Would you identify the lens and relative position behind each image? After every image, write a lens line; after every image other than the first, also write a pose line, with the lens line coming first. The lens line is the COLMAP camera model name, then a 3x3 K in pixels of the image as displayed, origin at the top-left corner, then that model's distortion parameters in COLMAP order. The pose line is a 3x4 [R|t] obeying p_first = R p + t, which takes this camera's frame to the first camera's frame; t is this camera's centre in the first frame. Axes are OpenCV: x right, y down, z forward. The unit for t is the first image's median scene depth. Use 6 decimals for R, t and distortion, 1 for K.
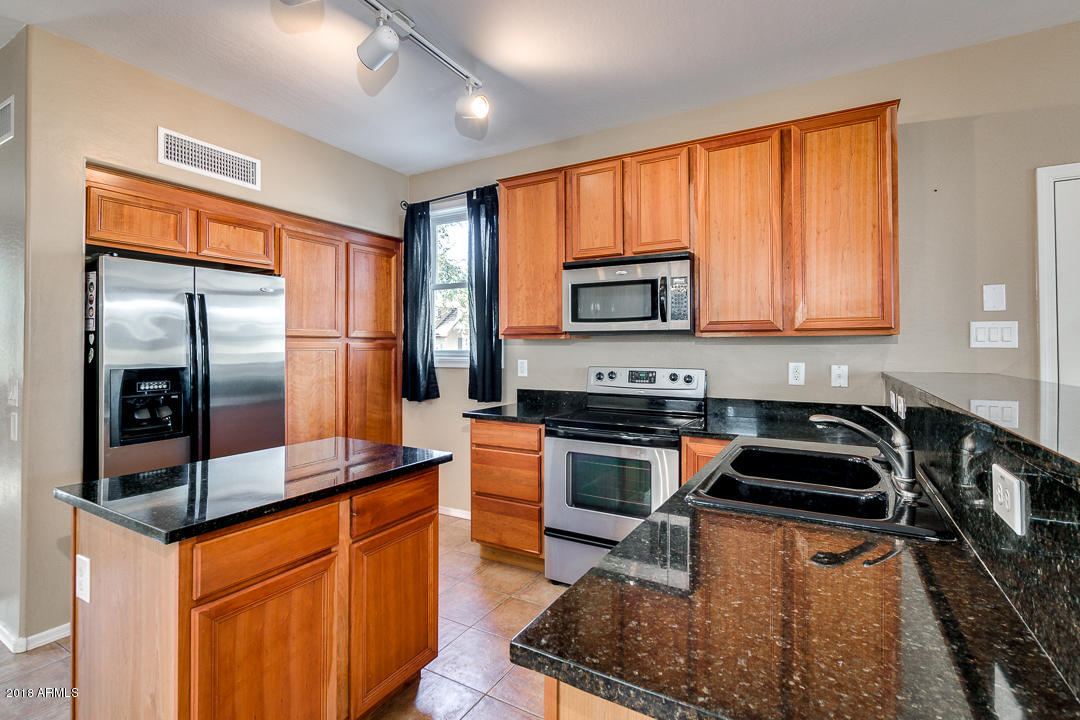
lens RADIAL K [[502.9, 0, 537.6], [0, 502.9, 351.0], [0, 0, 1]] dist [0.007952, 0.000783]
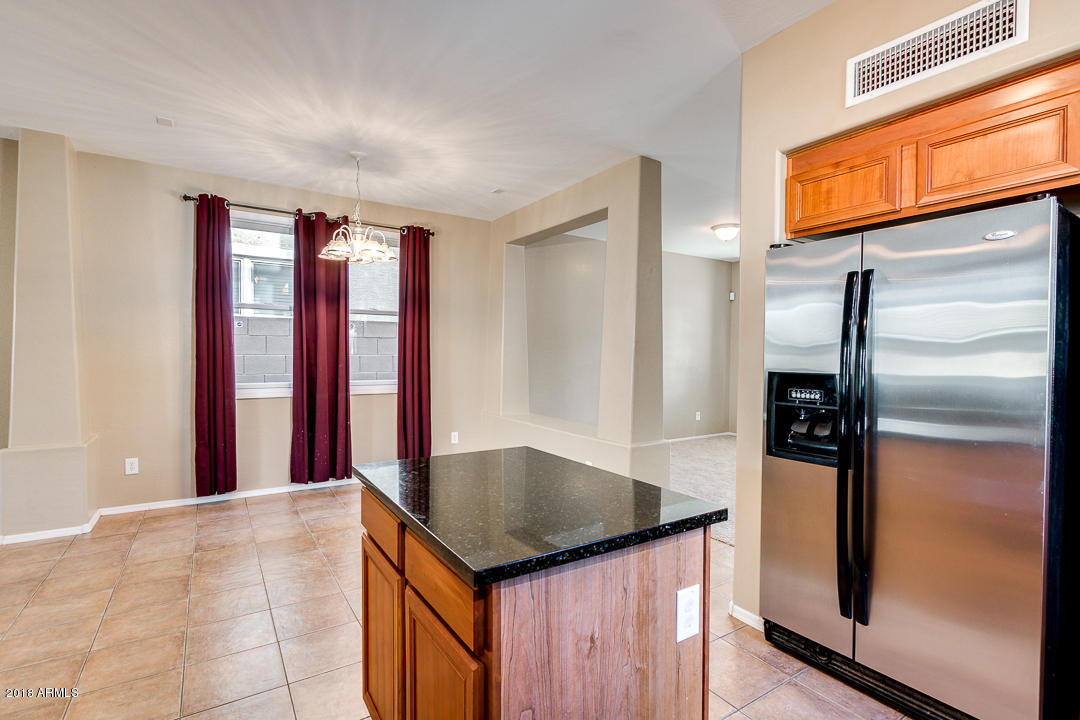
lens RADIAL K [[502.9, 0, 539.9], [0, 502.9, 361.4], [0, 0, 1]] dist [0.007952, 0.000783]
pose [[-0.446510, 0.026614, -0.894383, 0.159828], [-0.000562, 0.999549, 0.030024, -0.009349], [0.894779, 0.013909, -0.446293, 0.934926]]
